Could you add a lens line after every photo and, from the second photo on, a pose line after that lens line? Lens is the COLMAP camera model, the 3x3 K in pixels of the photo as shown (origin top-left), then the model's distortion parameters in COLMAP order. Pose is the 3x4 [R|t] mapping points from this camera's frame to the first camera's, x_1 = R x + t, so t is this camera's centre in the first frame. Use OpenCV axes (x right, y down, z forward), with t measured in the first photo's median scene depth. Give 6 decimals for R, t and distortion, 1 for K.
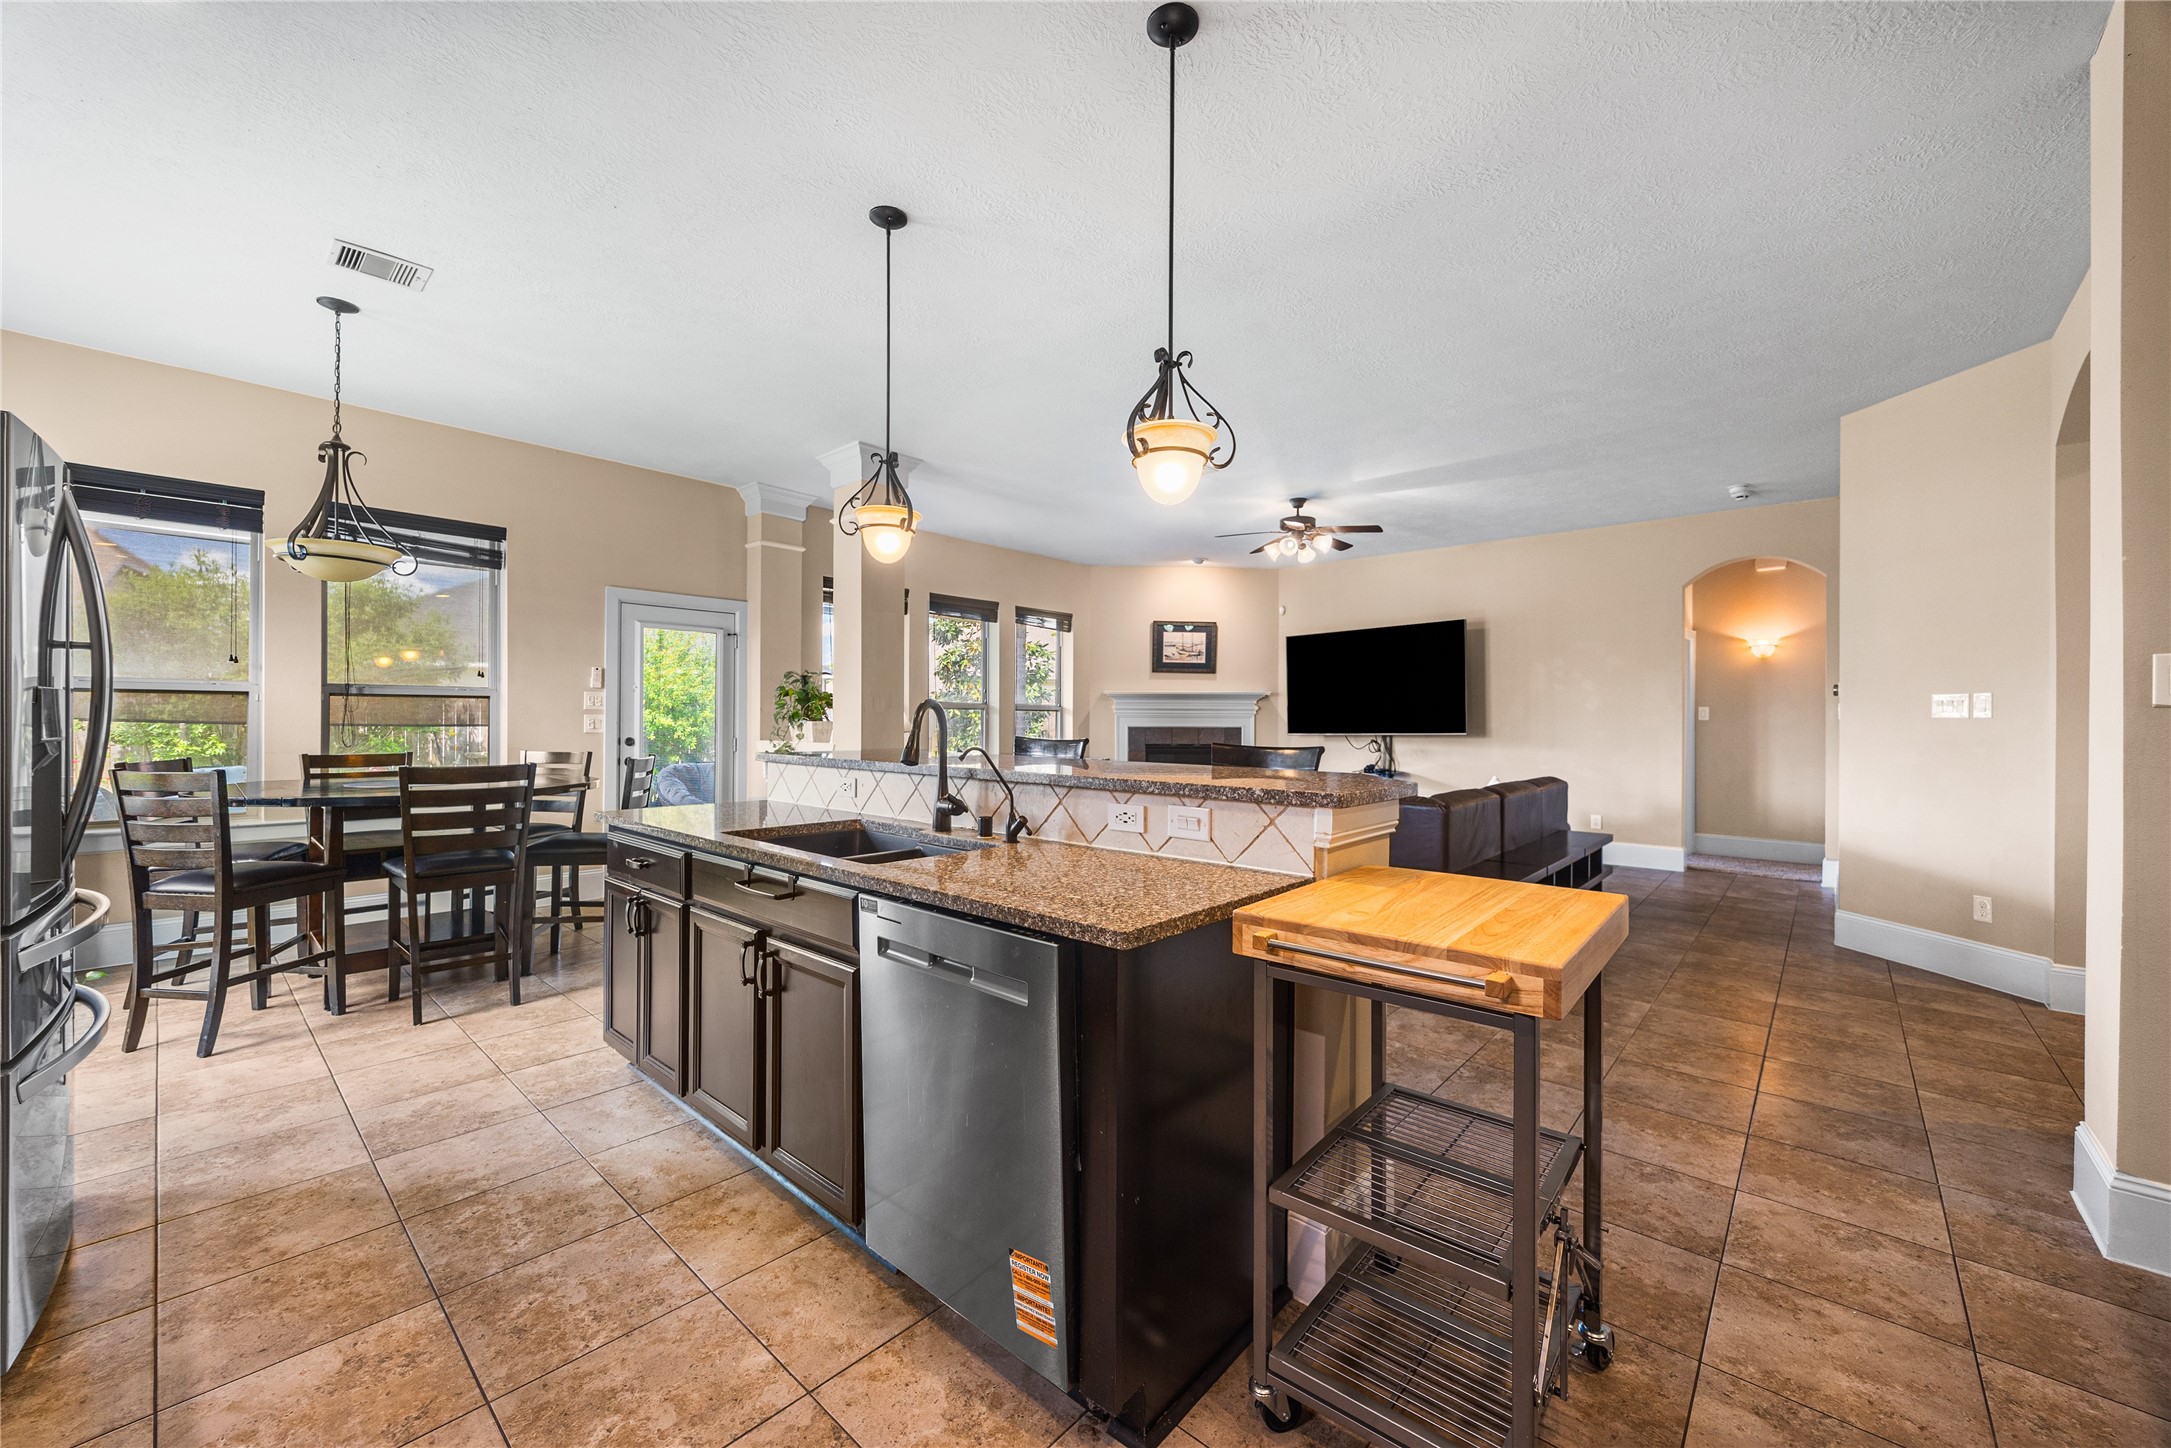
lens RADIAL K [[843.1, 0, 1073.6], [0, 843.1, 722.2], [0, 0, 1]] dist [-0.000723, 0.000048]
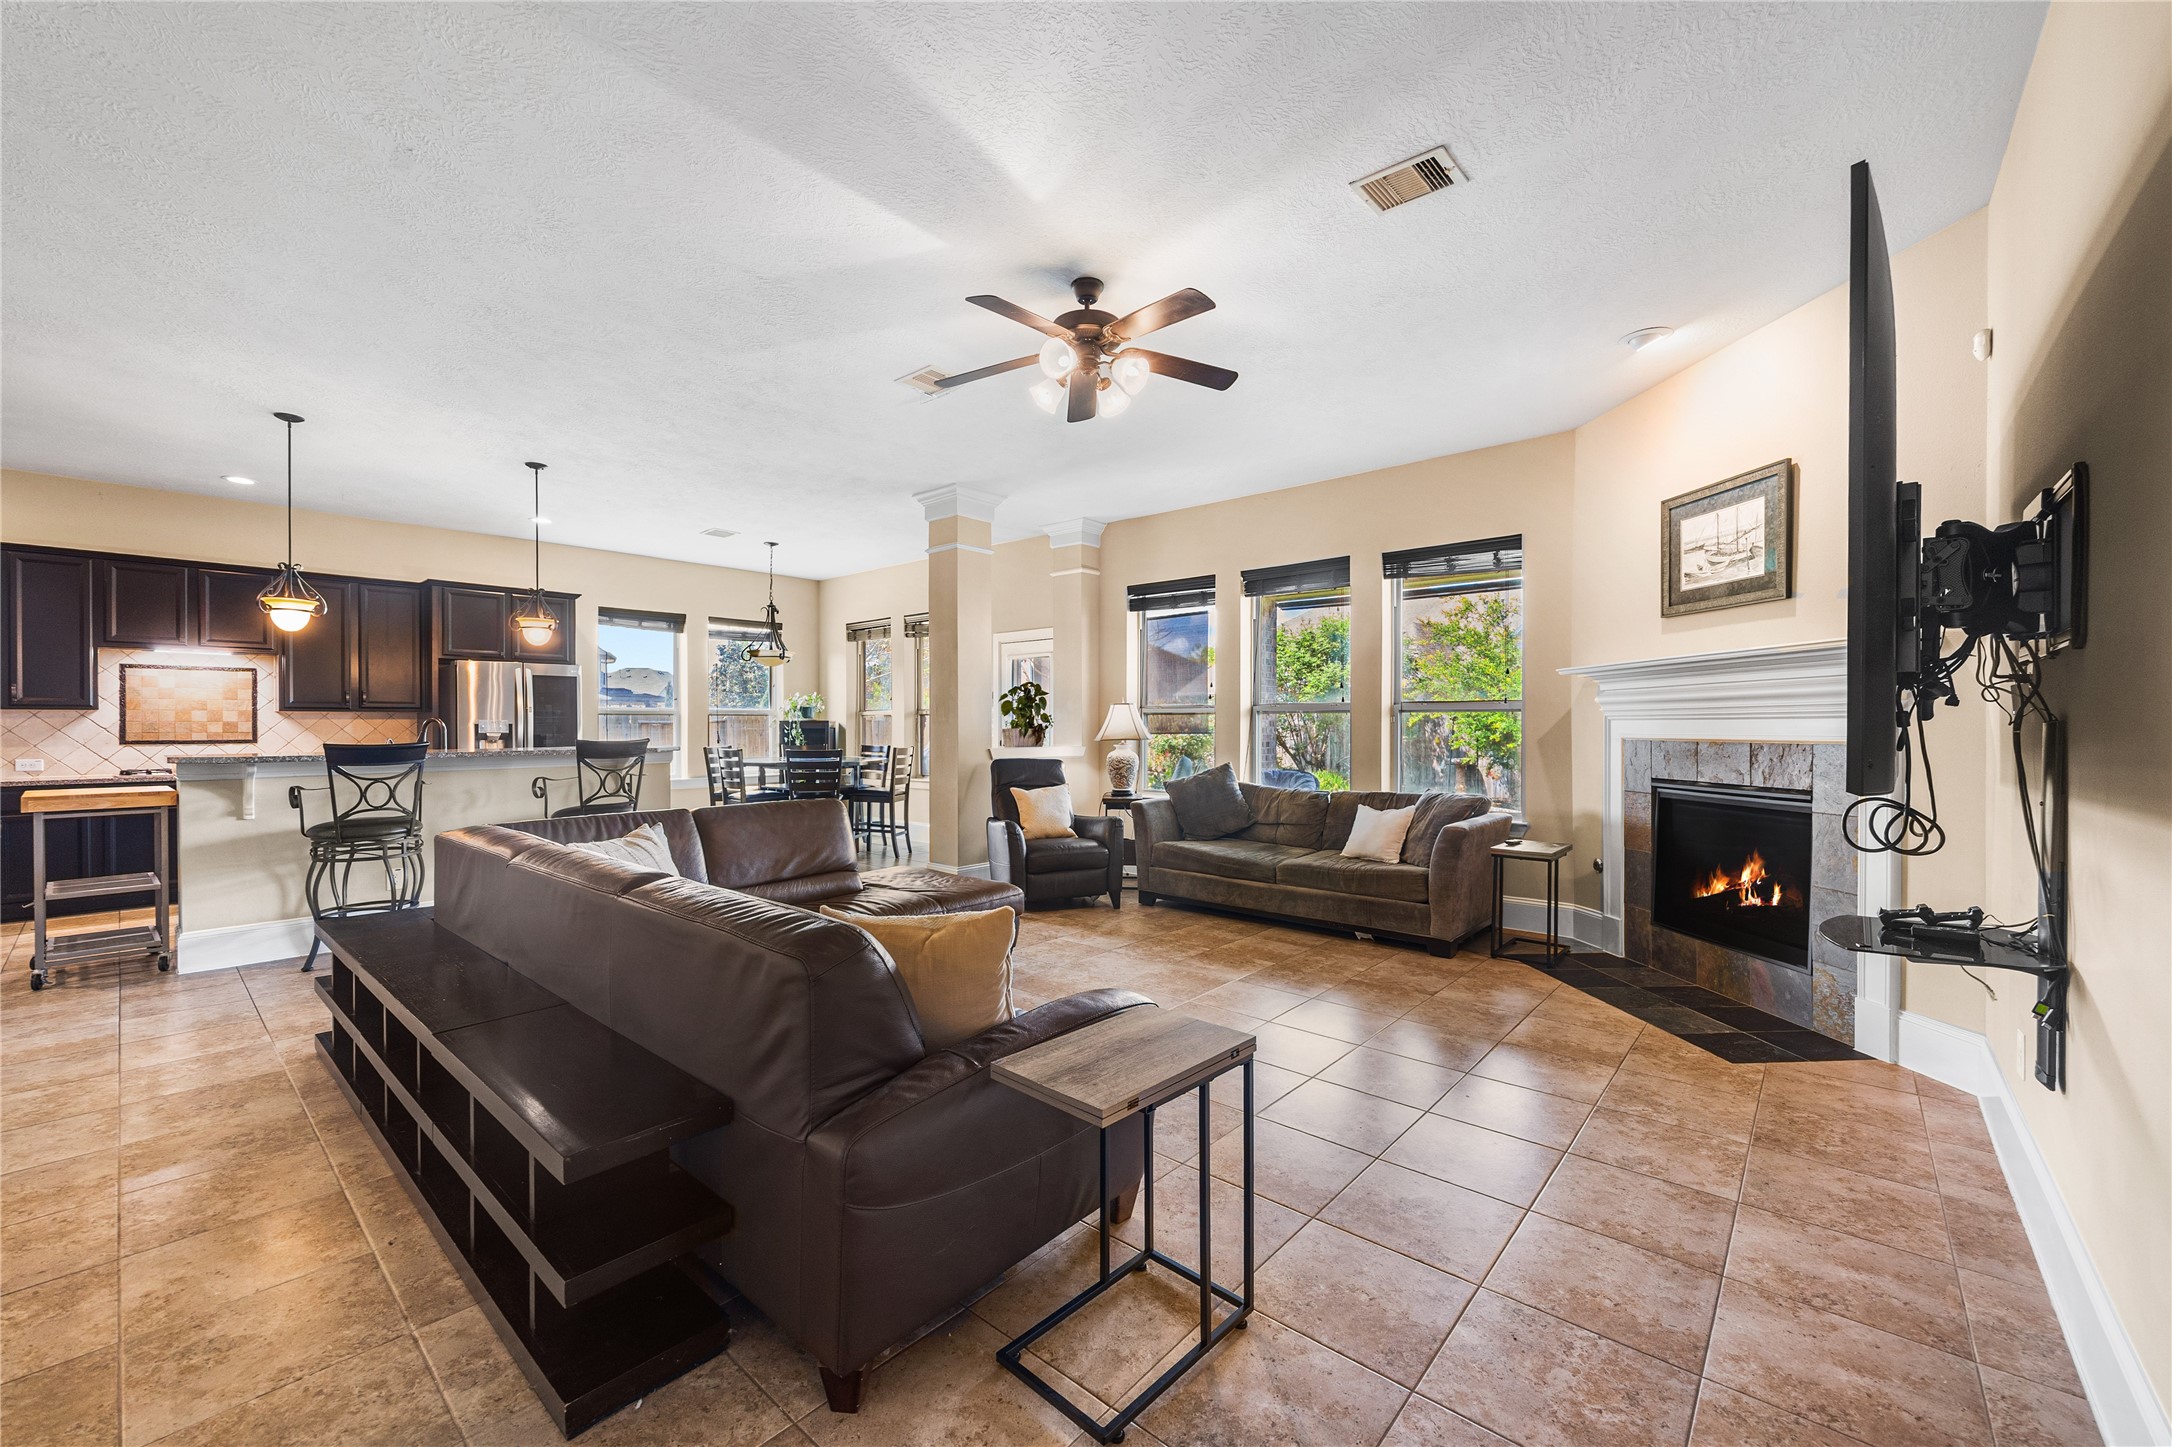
lens RADIAL K [[843.5, 0, 1093.2], [0, 843.5, 732.8], [0, 0, 1]] dist [-0.000723, 0.000048]
pose [[0.021916, 0.005528, -0.999745, 0.901019], [0.002635, 0.999981, 0.005587, -0.001294], [0.999756, -0.002756, 0.021901, 1.153982]]
